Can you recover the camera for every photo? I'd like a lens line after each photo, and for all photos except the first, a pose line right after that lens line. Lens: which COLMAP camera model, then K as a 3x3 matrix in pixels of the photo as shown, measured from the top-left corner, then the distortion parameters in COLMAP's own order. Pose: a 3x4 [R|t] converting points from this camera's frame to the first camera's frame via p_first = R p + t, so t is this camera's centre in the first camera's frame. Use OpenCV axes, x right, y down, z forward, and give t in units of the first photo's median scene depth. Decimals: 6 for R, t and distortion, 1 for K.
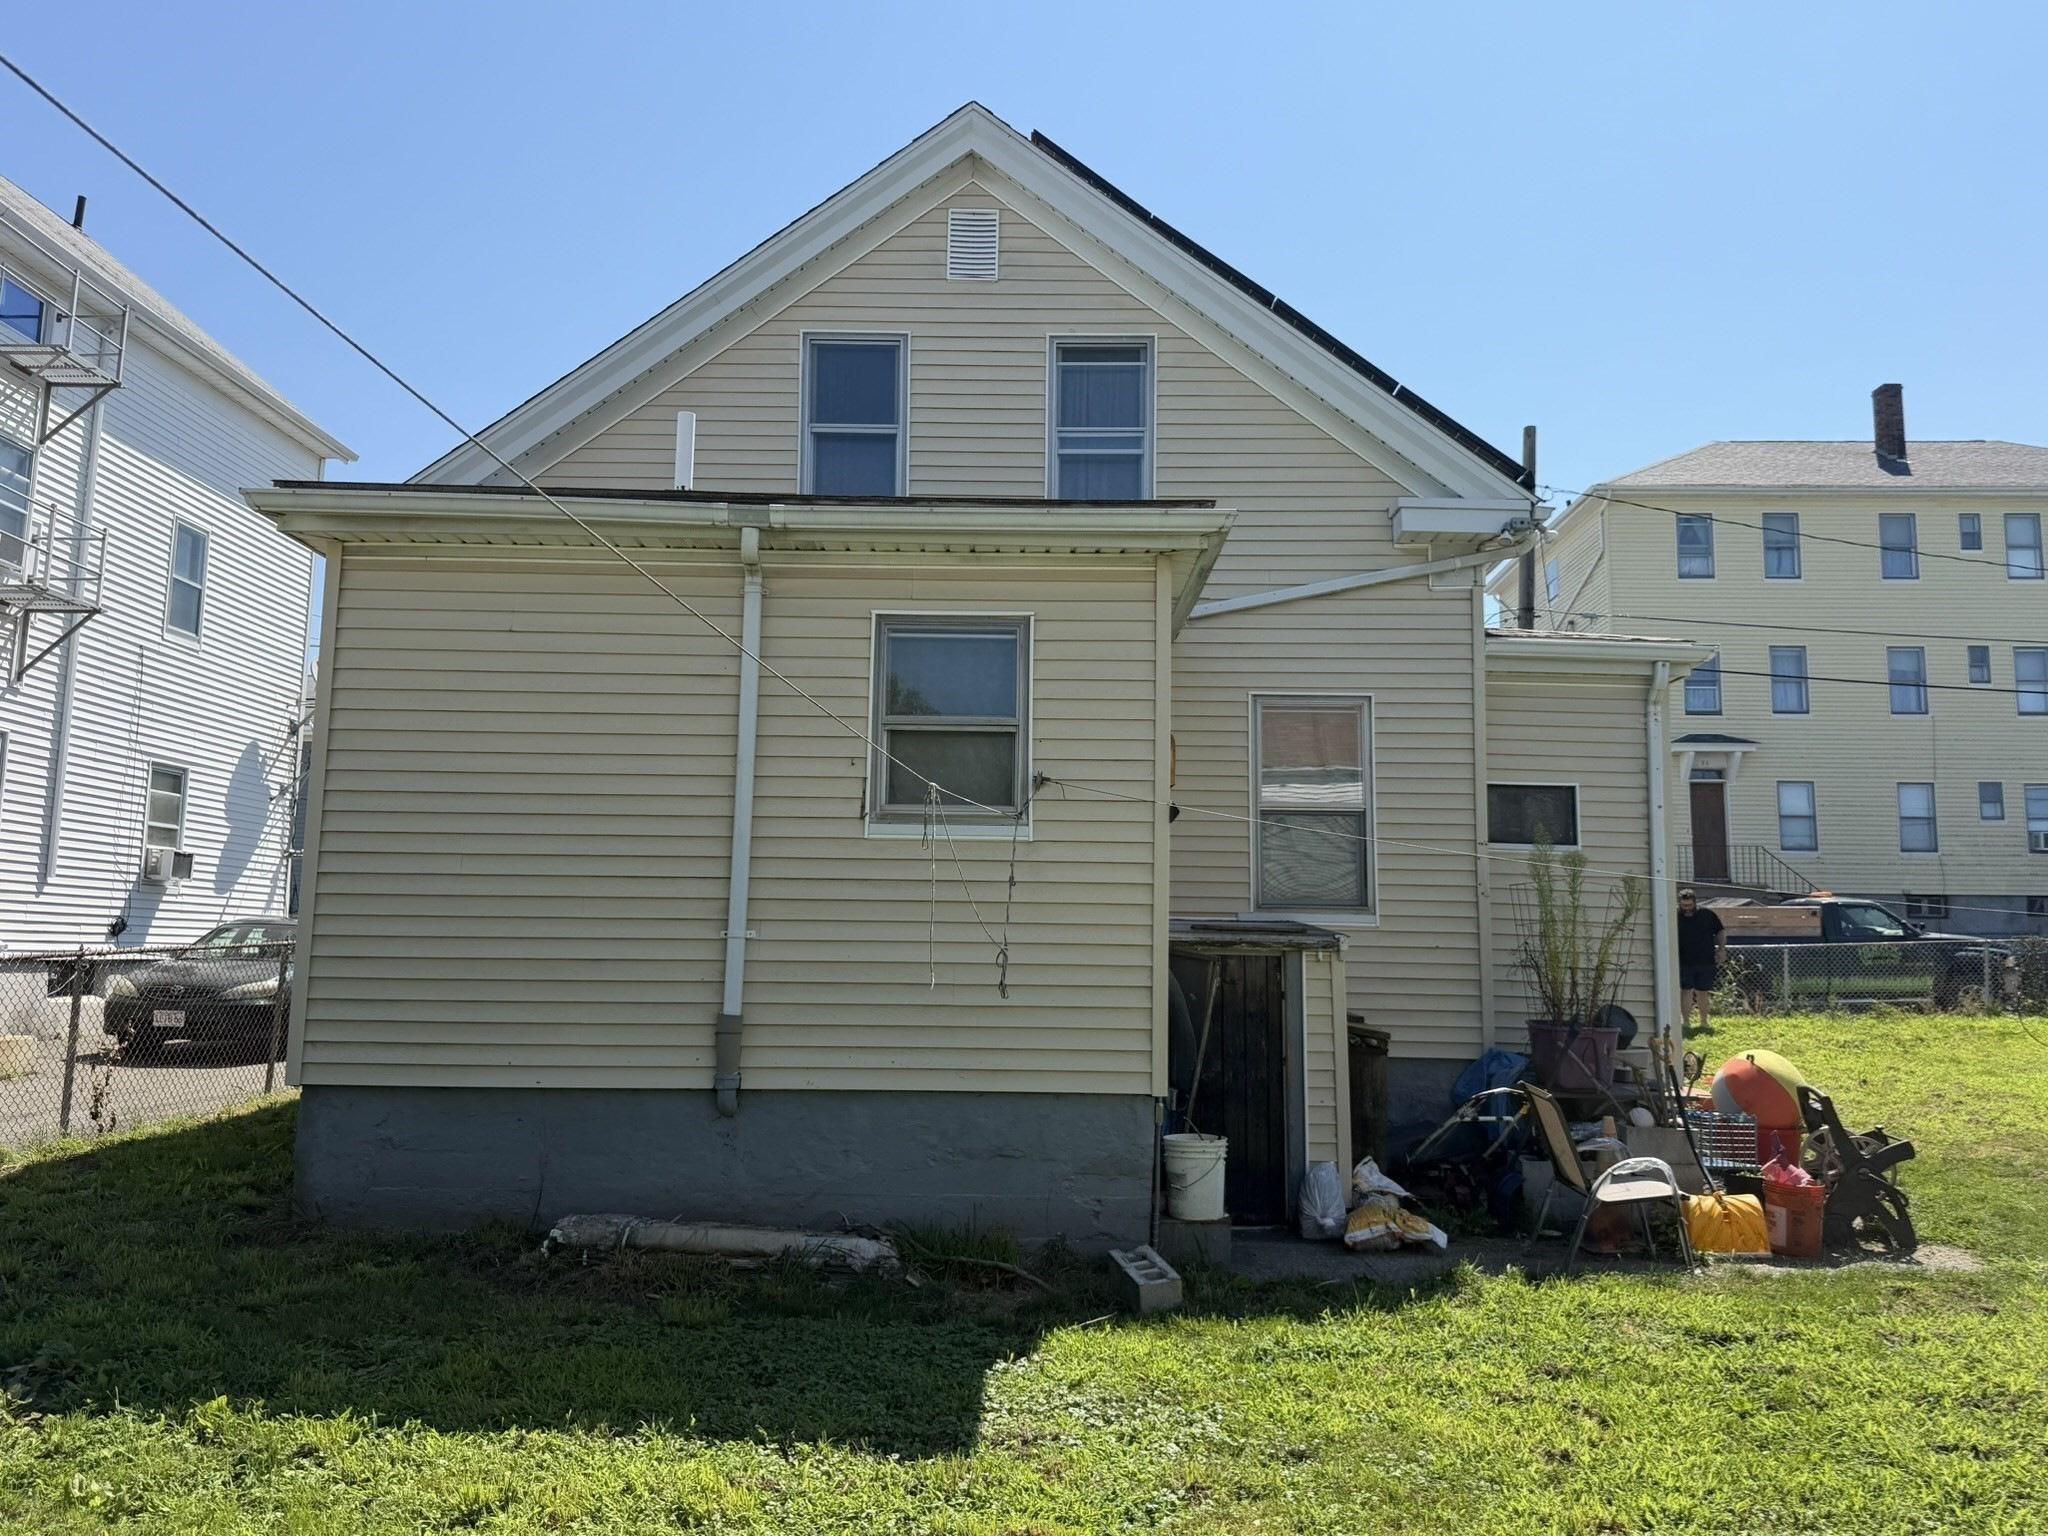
lens RADIAL K [[1560.4, 0, 1023.4], [0, 1560.4, 753.3], [0, 0, 1]] dist [0.088250, 0.002014]
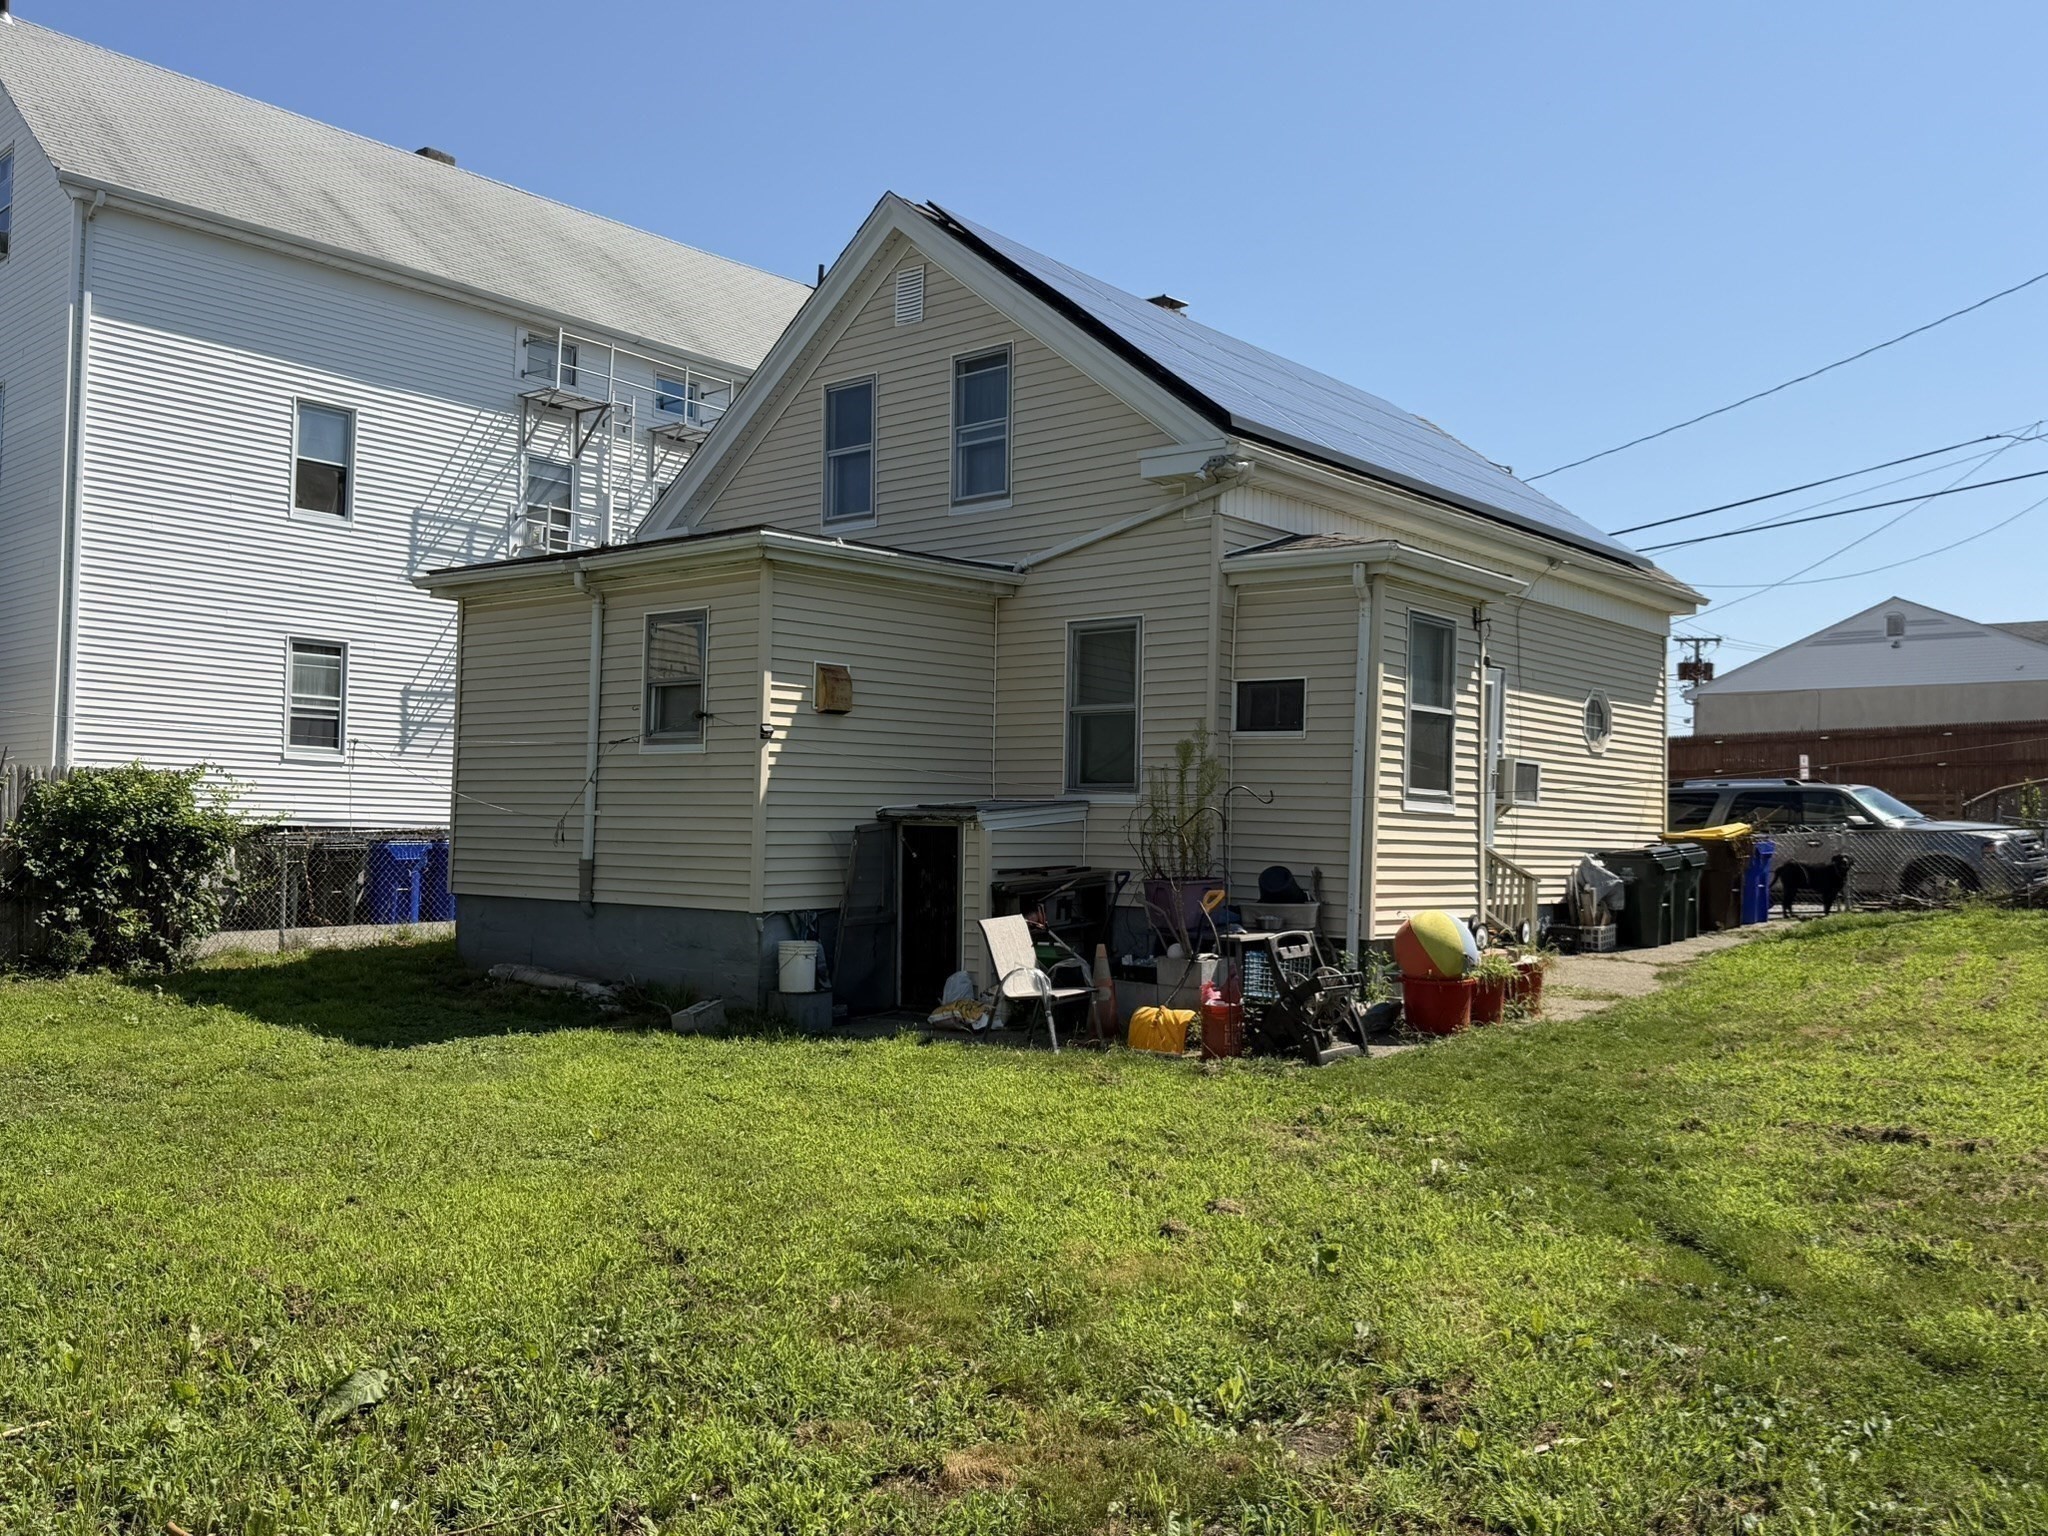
lens RADIAL K [[1713.0, 0, 1026.9], [0, 1713.0, 775.0], [0, 0, 1]] dist [0.057956, 0.000160]
pose [[0.772471, -0.023298, -0.634623, 1.181263], [0.079550, 0.995005, 0.060300, -0.000599], [0.630048, -0.097065, 0.770466, -0.118450]]
